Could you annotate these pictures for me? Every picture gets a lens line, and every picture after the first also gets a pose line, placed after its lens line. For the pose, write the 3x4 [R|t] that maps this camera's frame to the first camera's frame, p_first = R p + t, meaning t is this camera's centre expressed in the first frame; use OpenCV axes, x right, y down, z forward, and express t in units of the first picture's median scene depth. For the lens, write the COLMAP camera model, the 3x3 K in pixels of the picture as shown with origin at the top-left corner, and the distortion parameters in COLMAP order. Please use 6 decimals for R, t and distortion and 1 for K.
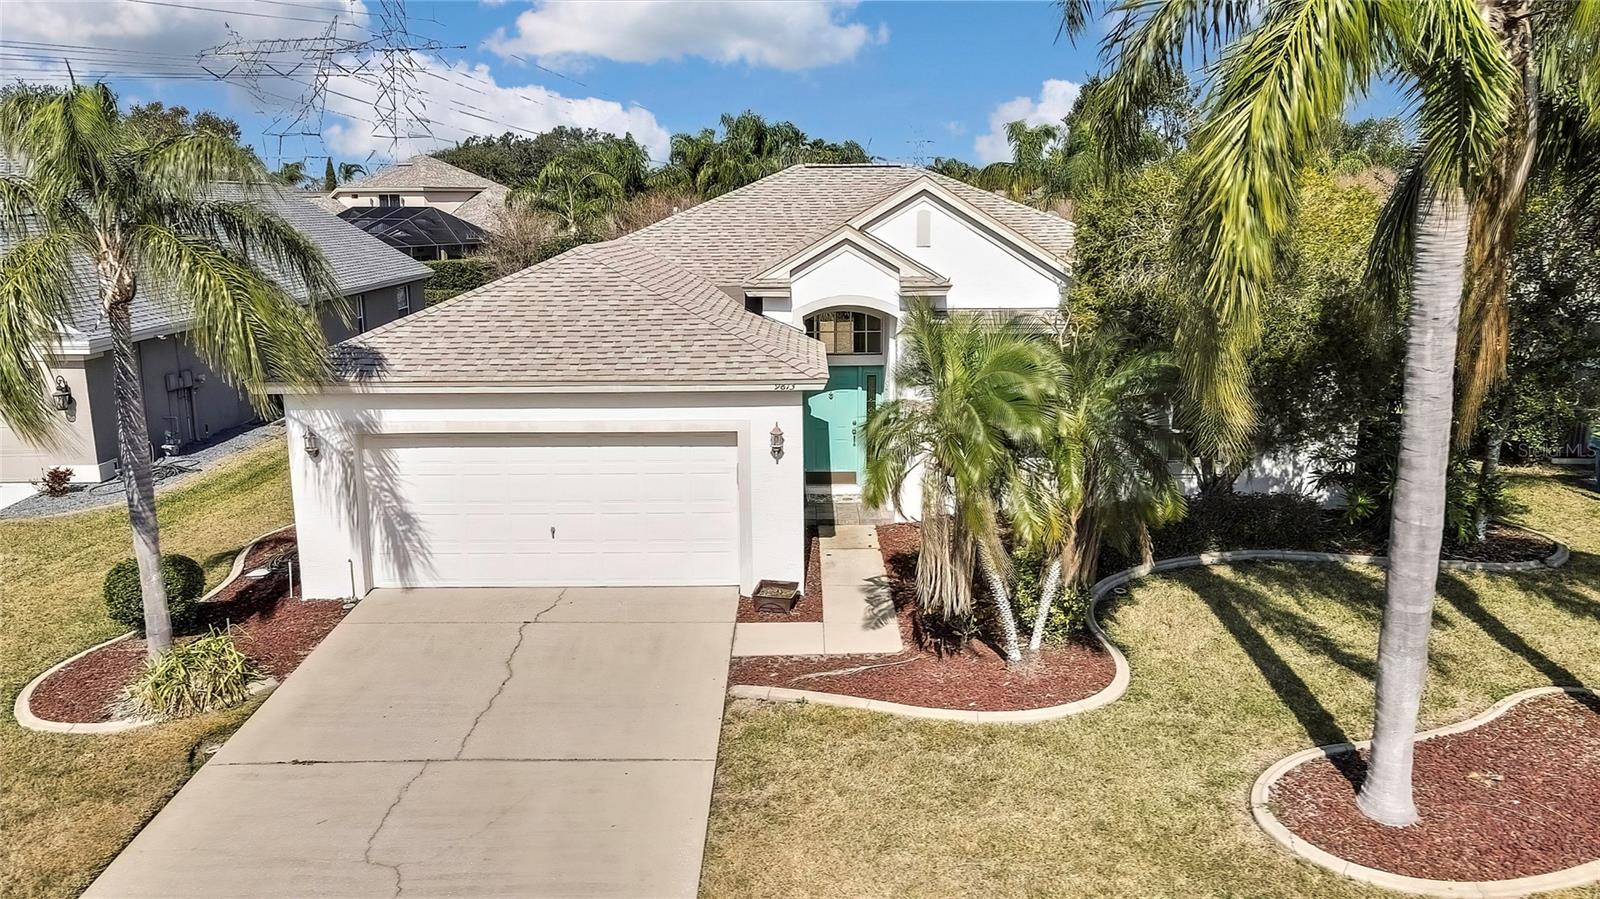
lens RADIAL K [[1179.7, 0, 800.0], [0, 1179.7, 449.5], [0, 0, 1]] dist [-0.007686, 0.036609]
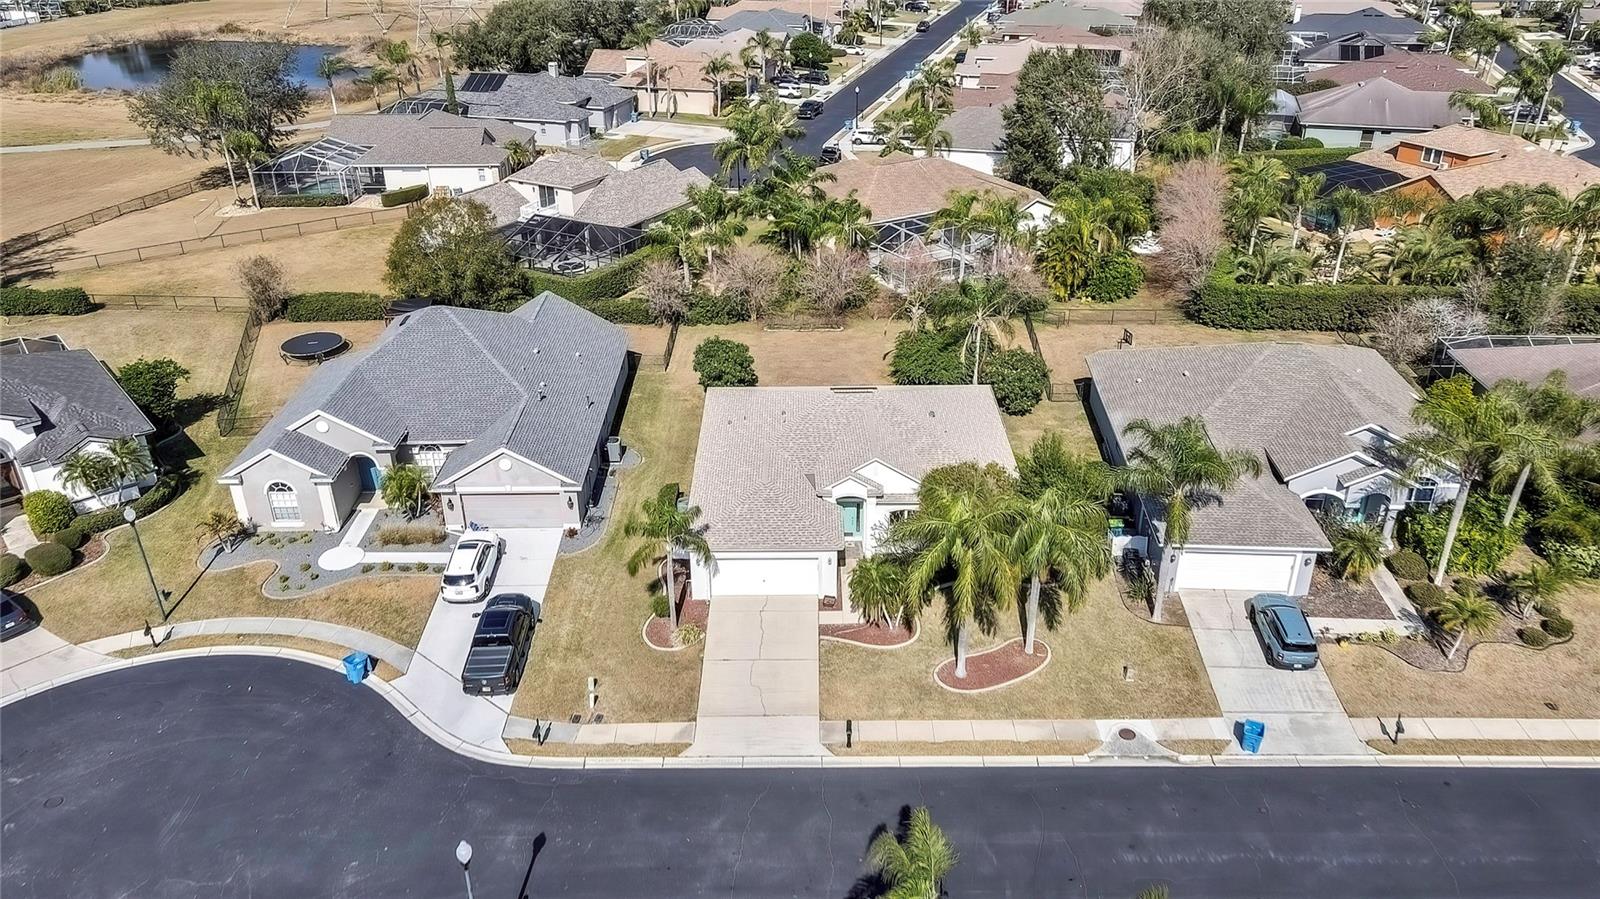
lens RADIAL K [[1179.7, 0, 800.0], [0, 1179.7, 449.5], [0, 0, 1]] dist [-0.007686, 0.036609]
pose [[0.999991, 0.004006, 0.001272, -0.123505], [-0.004200, 0.965049, 0.262034, -1.356063], [-0.000178, -0.262037, 0.965058, -2.510420]]
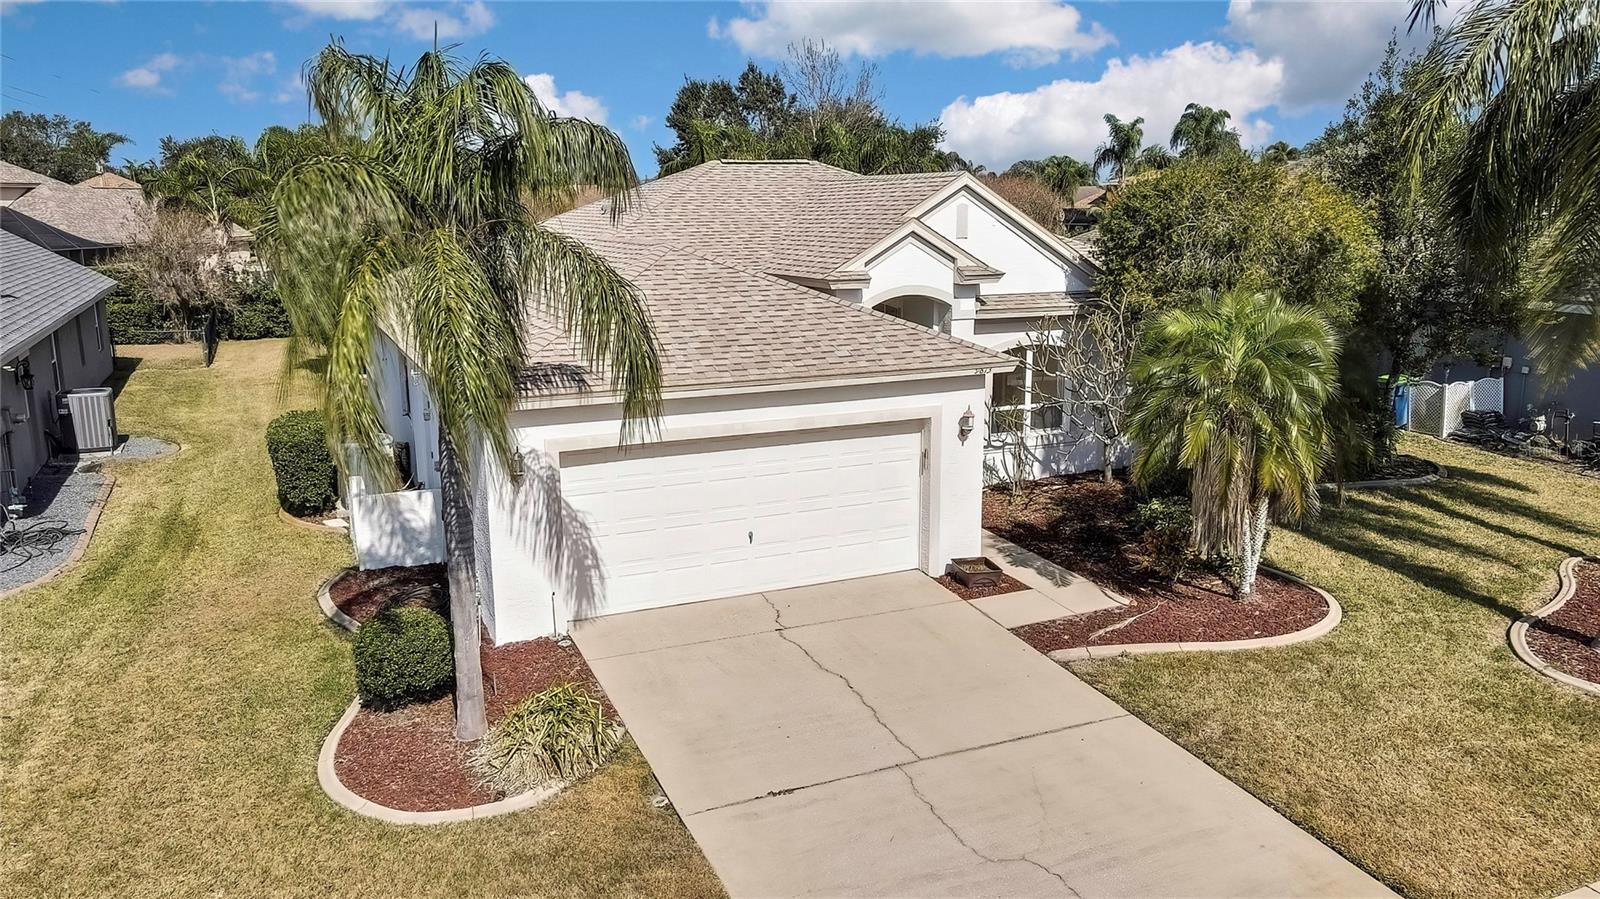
lens RADIAL K [[1179.7, 0, 800.0], [0, 1179.7, 449.5], [0, 0, 1]] dist [-0.007686, 0.036609]
pose [[0.913202, -0.084567, 0.398635, -0.616110], [0.085165, 0.996234, 0.016246, -0.014915], [-0.398508, 0.019114, 0.916966, 0.111254]]
